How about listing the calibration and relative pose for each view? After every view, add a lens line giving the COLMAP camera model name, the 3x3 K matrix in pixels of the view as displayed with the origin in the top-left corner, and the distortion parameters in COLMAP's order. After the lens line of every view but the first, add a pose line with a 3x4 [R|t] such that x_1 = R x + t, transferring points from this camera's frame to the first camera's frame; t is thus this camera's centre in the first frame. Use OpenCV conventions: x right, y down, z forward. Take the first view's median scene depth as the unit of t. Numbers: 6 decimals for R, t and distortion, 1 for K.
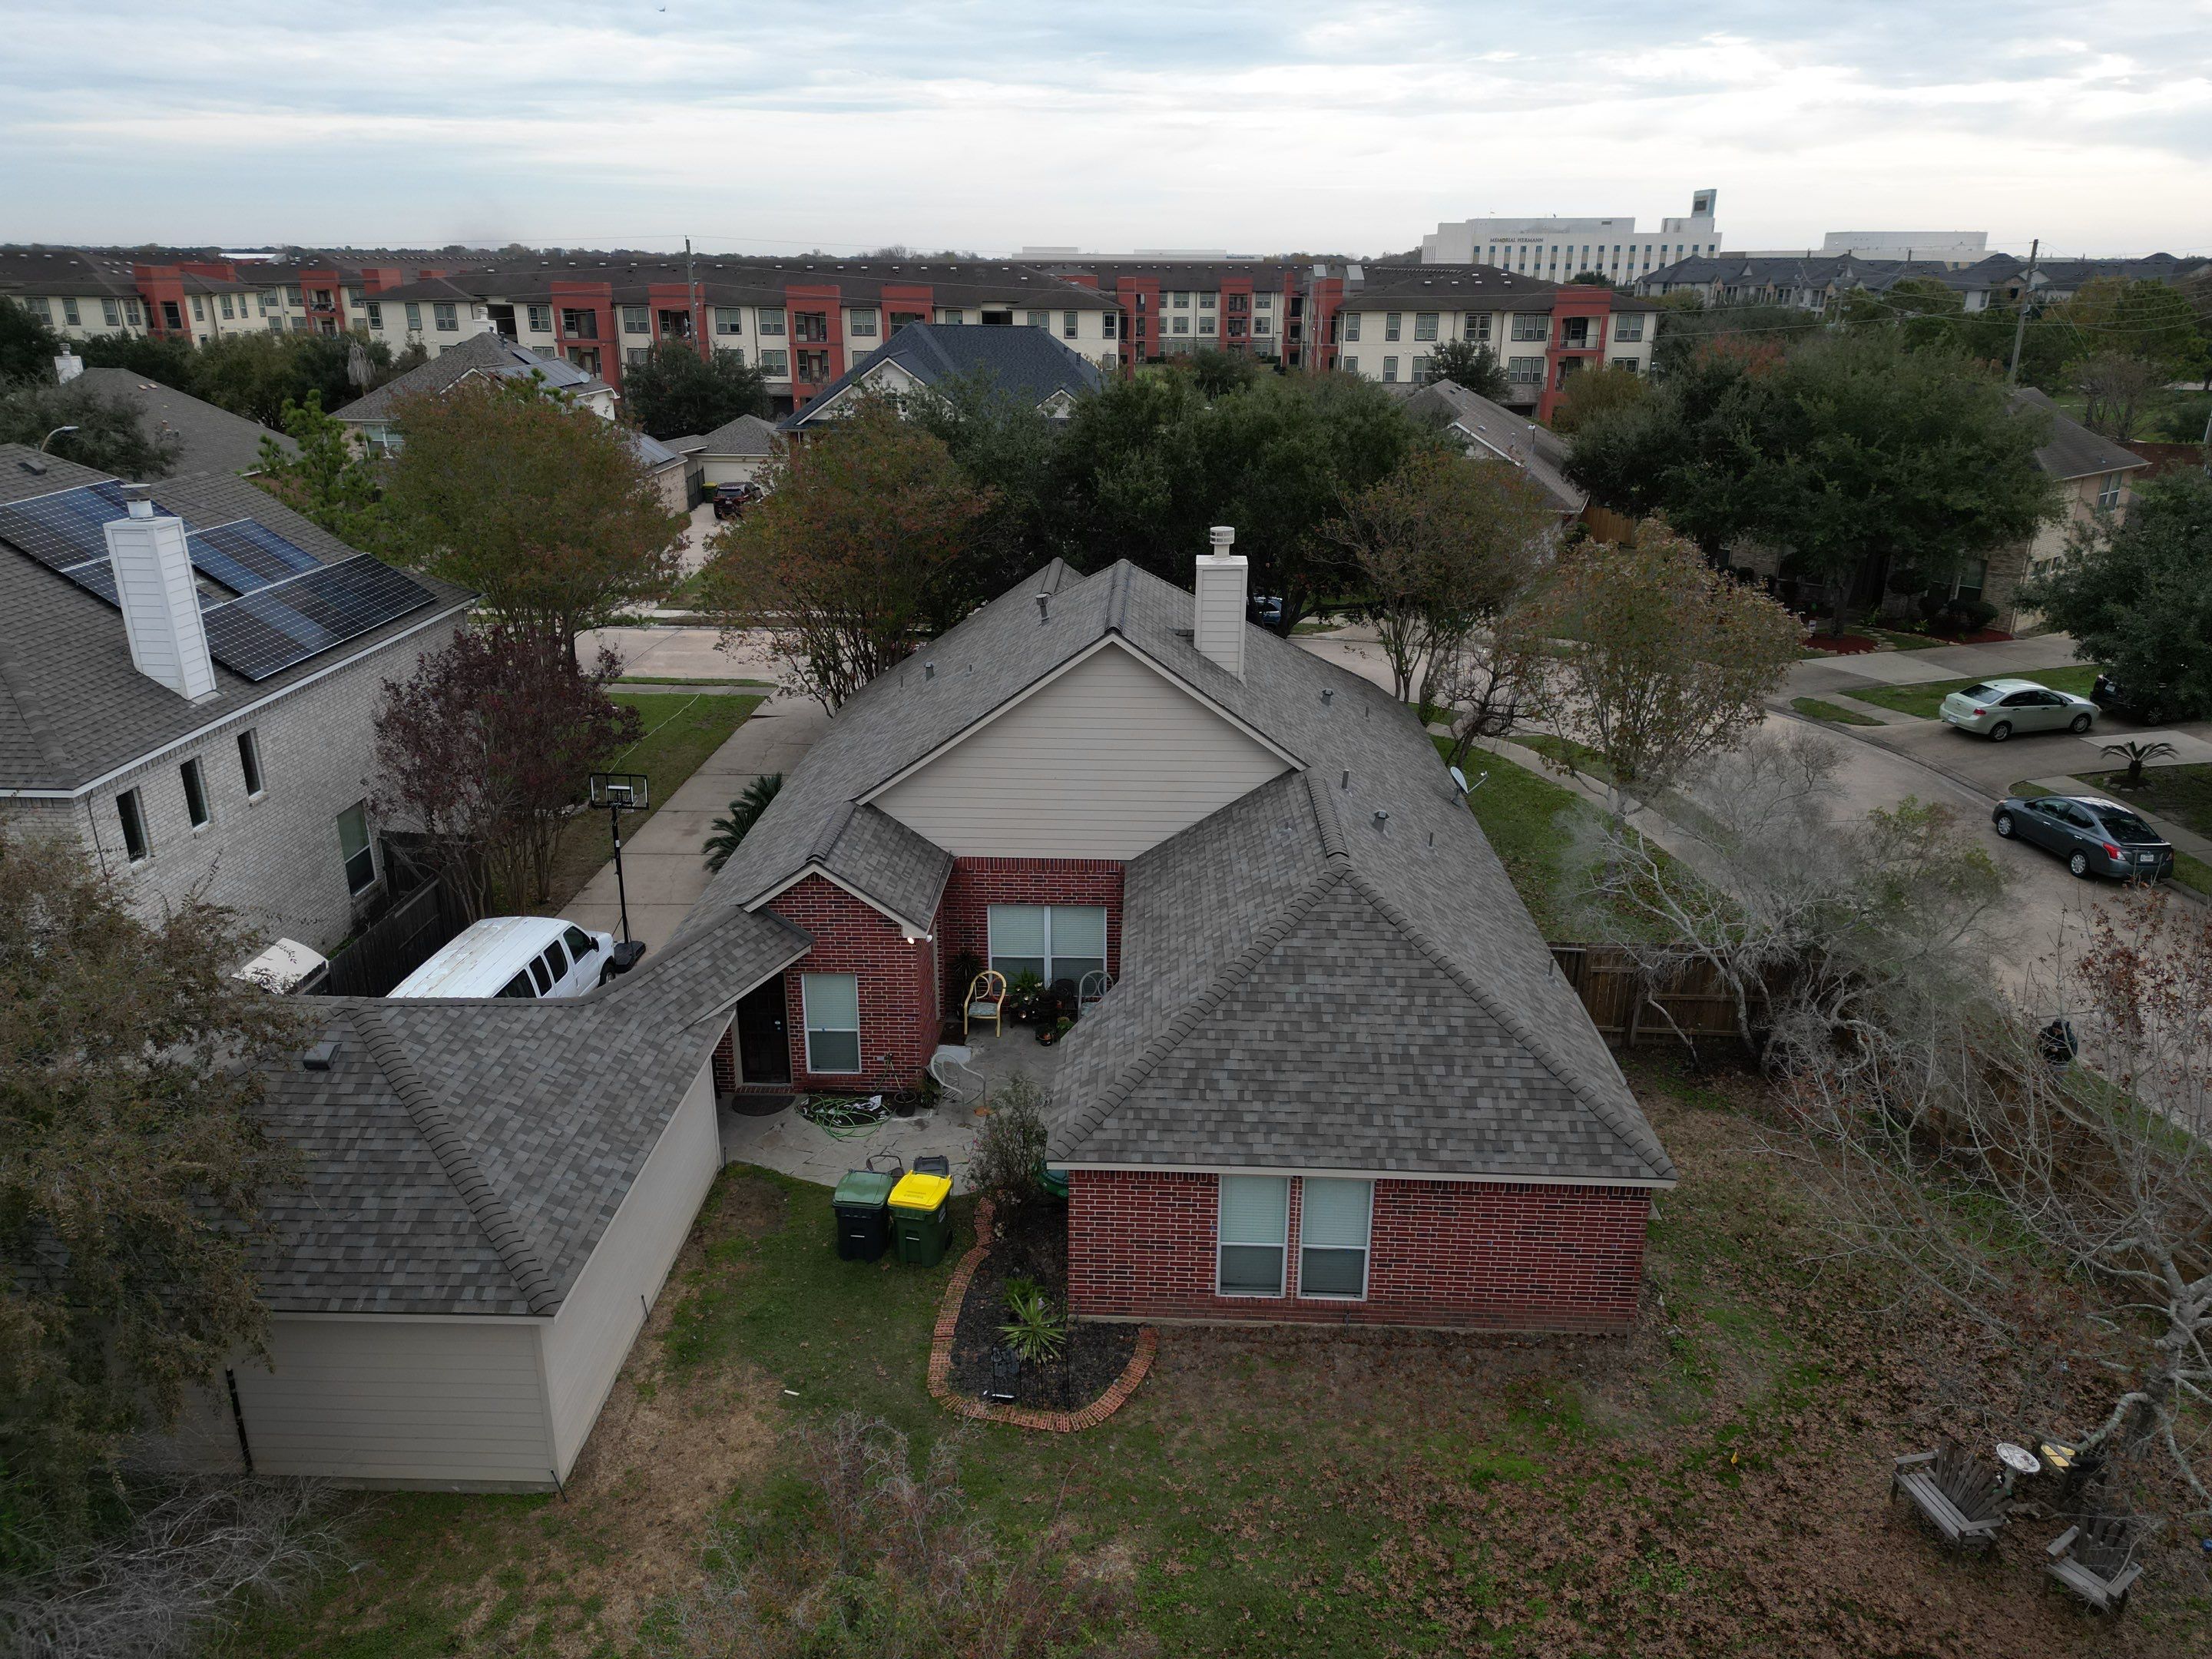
lens RADIAL K [[1538.1, 0, 1101.9], [0, 1538.1, 837.3], [0, 0, 1]] dist [0.060704, -0.047729]
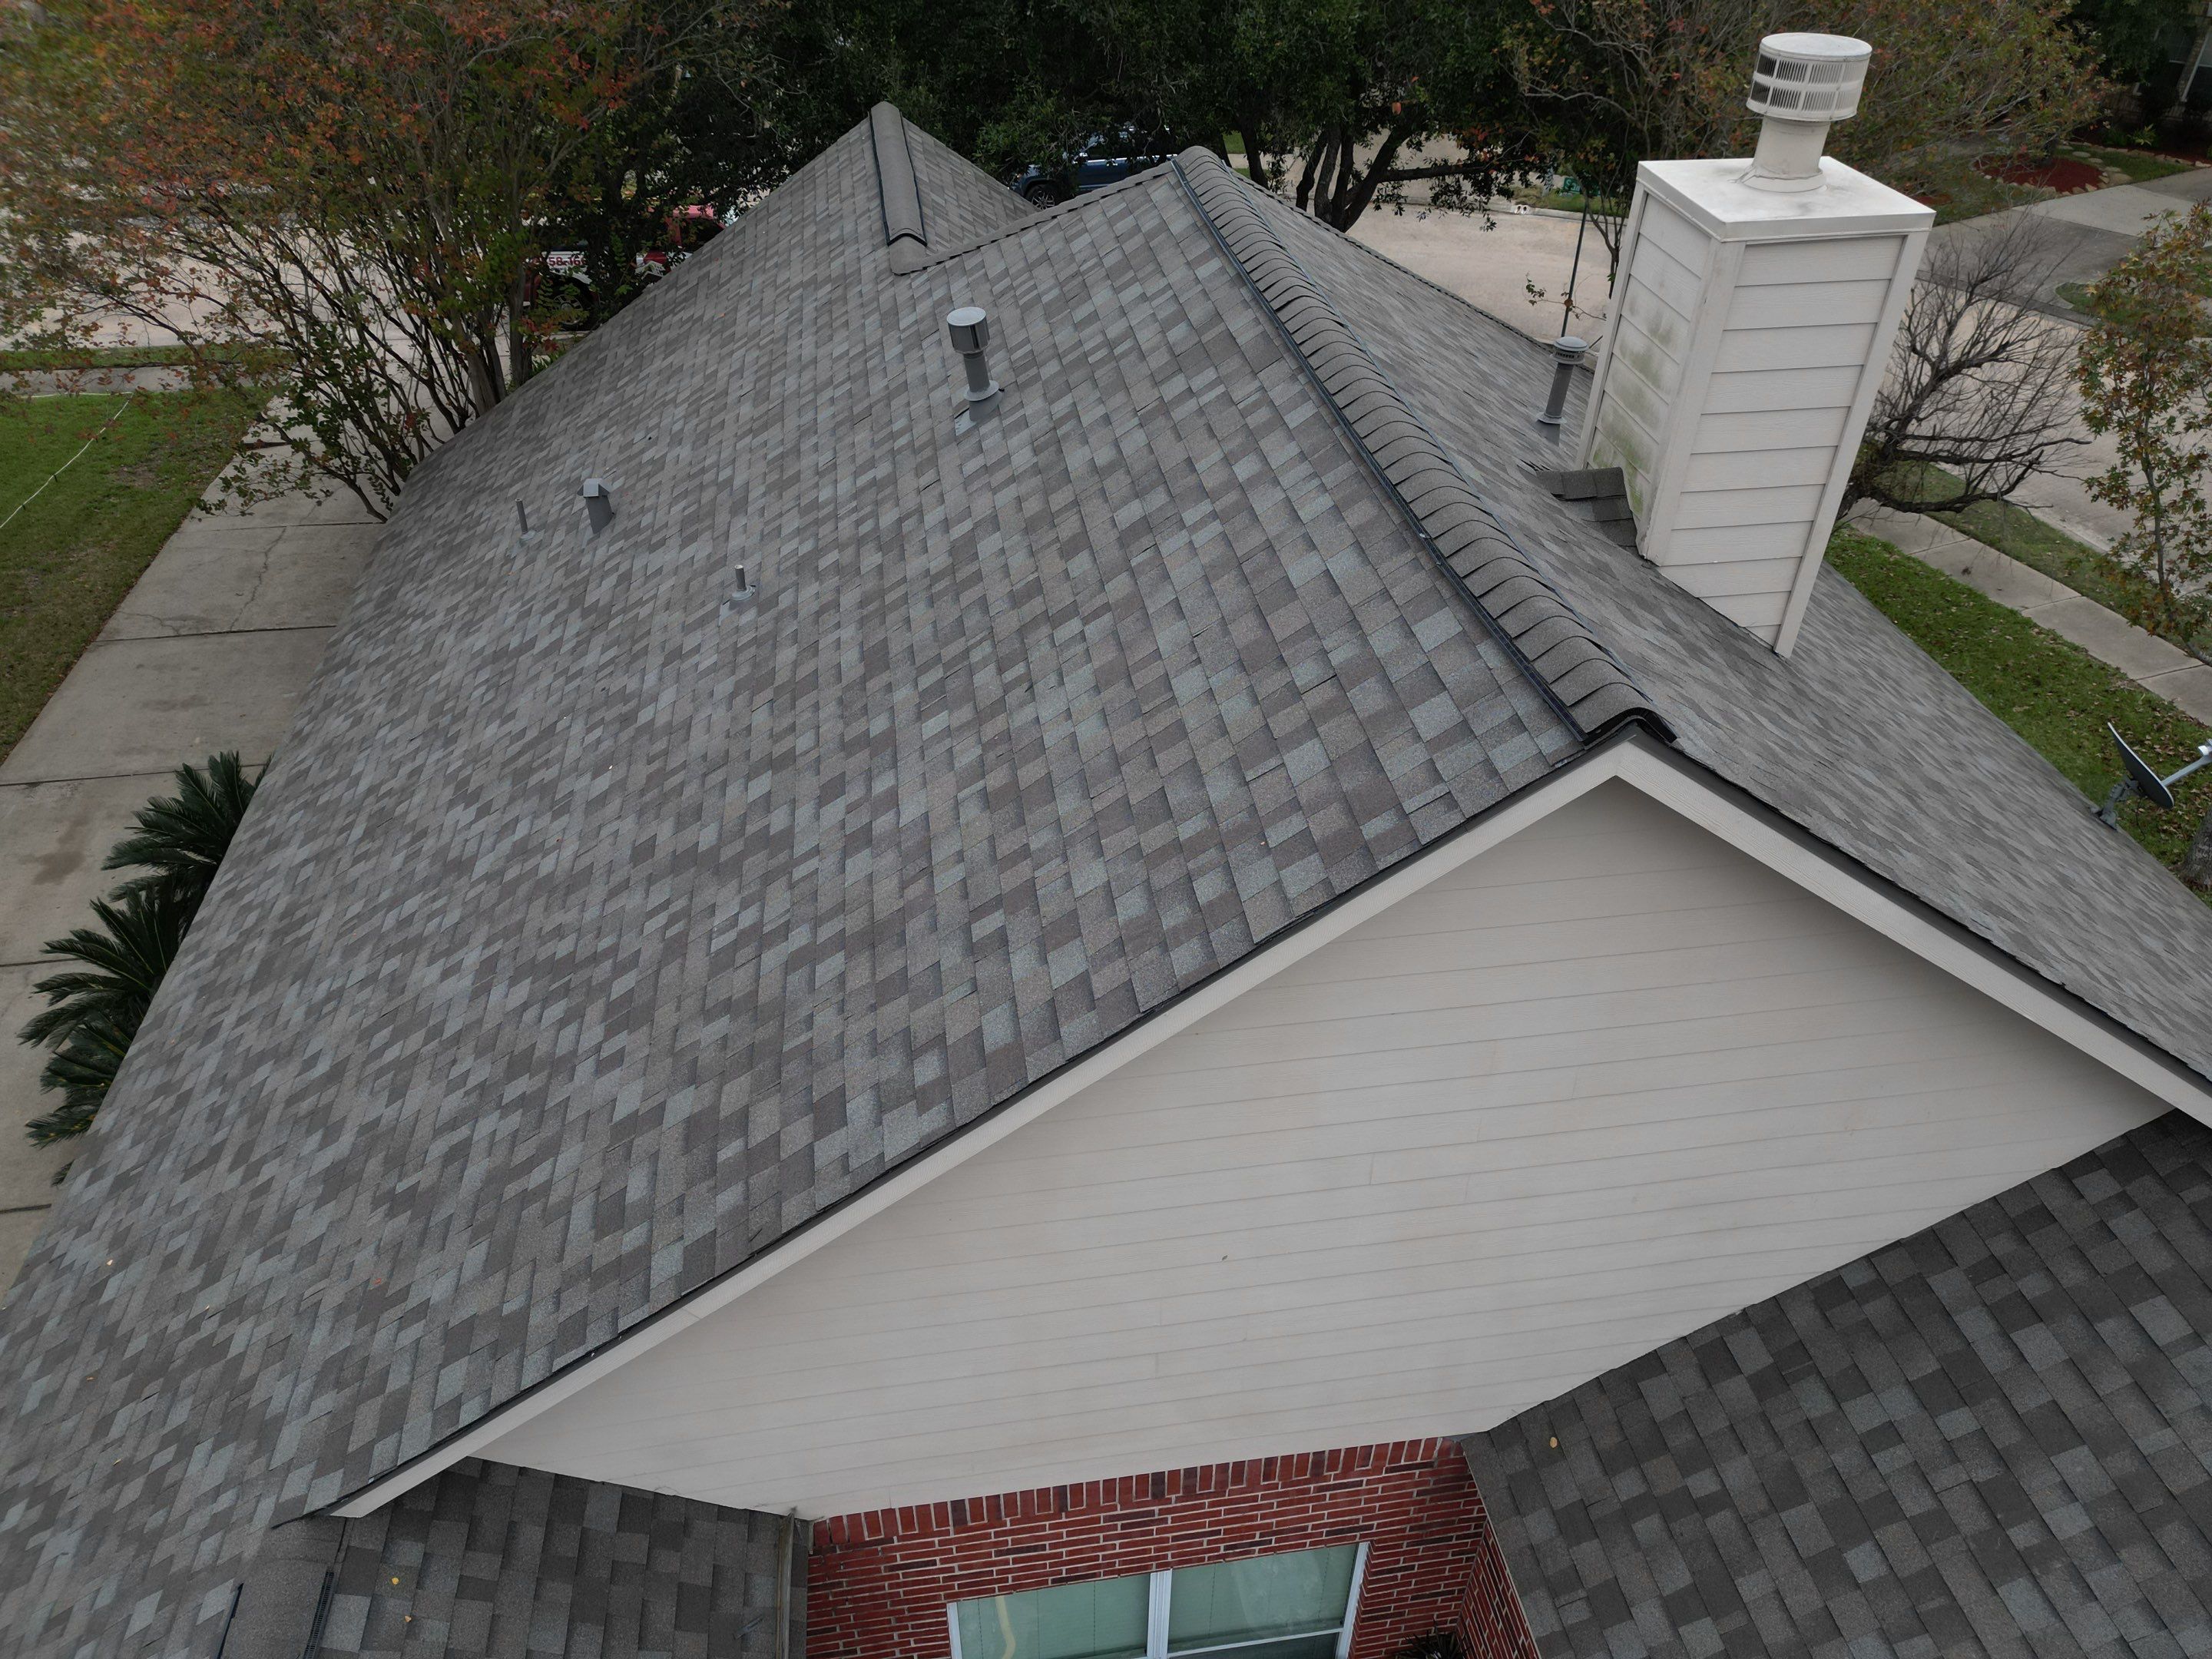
lens RADIAL K [[1538.1, 0, 1114.9], [0, 1538.1, 836.8], [0, 0, 1]] dist [0.060704, -0.047729]
pose [[0.982759, -0.107742, 0.150252, -0.070127], [0.058448, 0.952026, 0.300385, -0.160600], [-0.175408, -0.286424, 0.941909, 0.754740]]
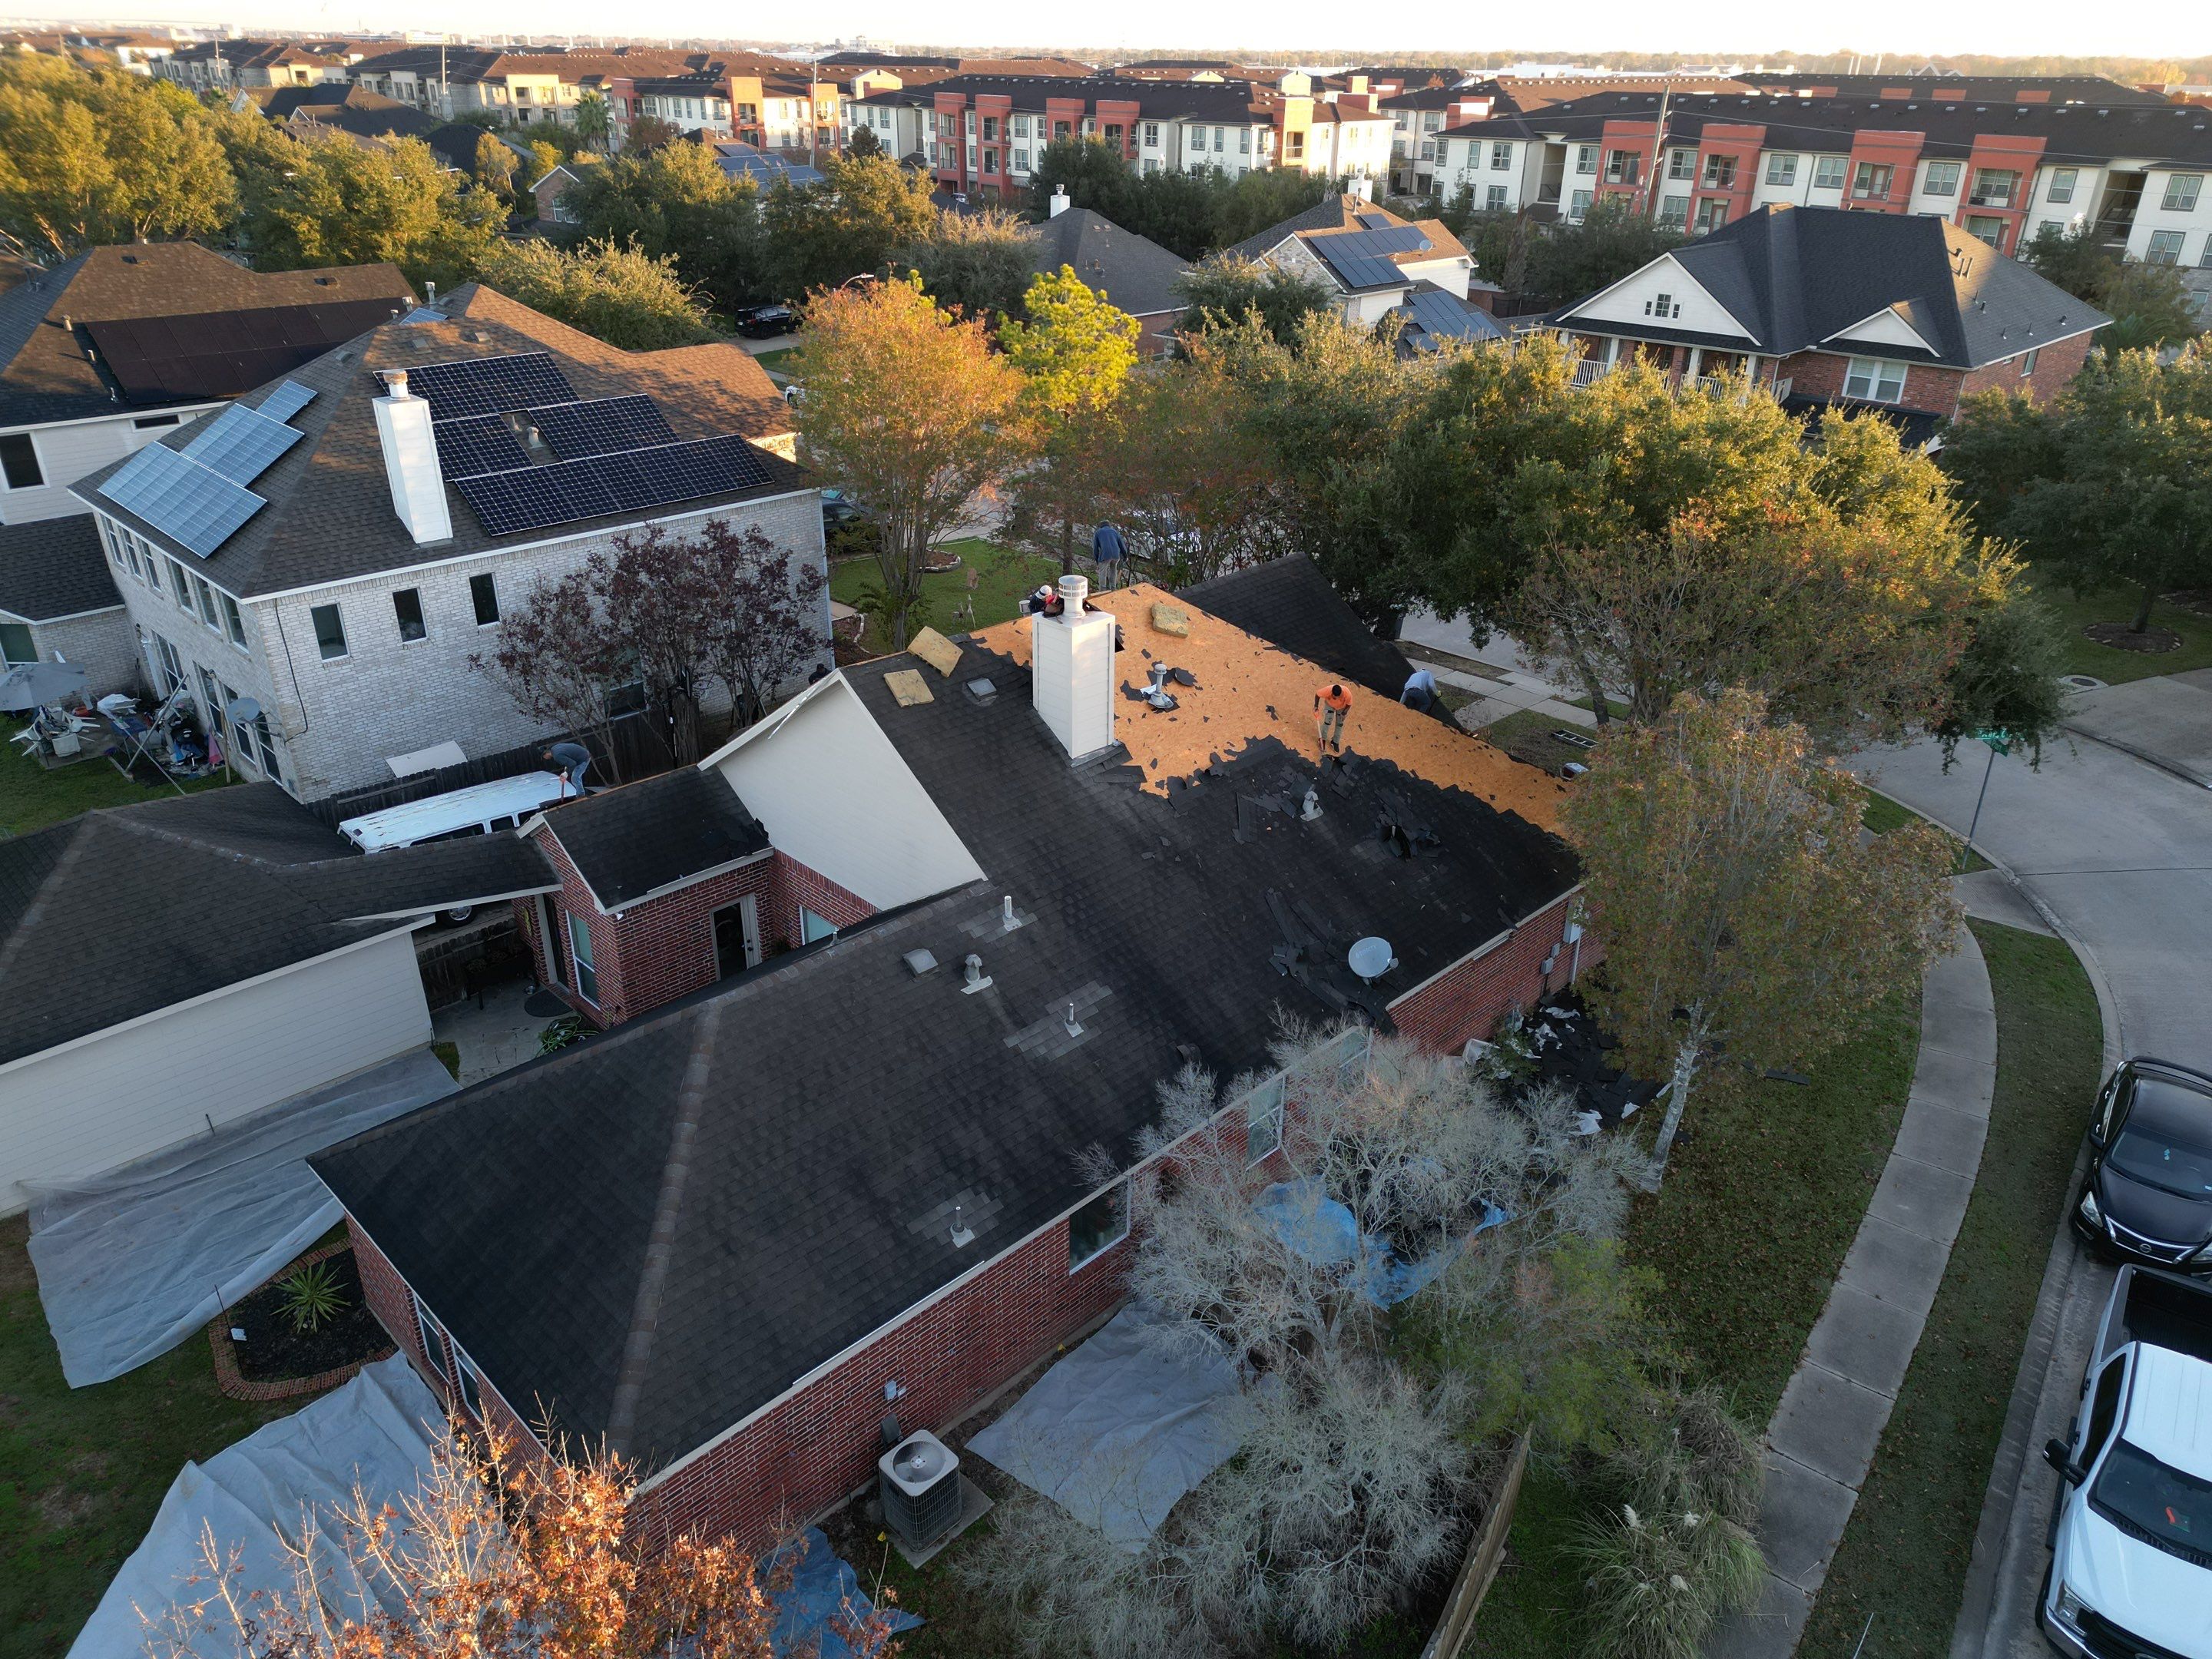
lens RADIAL K [[1538.1, 0, 1118.0], [0, 1538.1, 829.5], [0, 0, 1]] dist [0.060704, -0.047729]
pose [[0.734730, 0.310069, -0.603348, 0.642872], [-0.247486, 0.950641, 0.187170, -0.232325], [0.631603, 0.011801, 0.775202, 0.355849]]
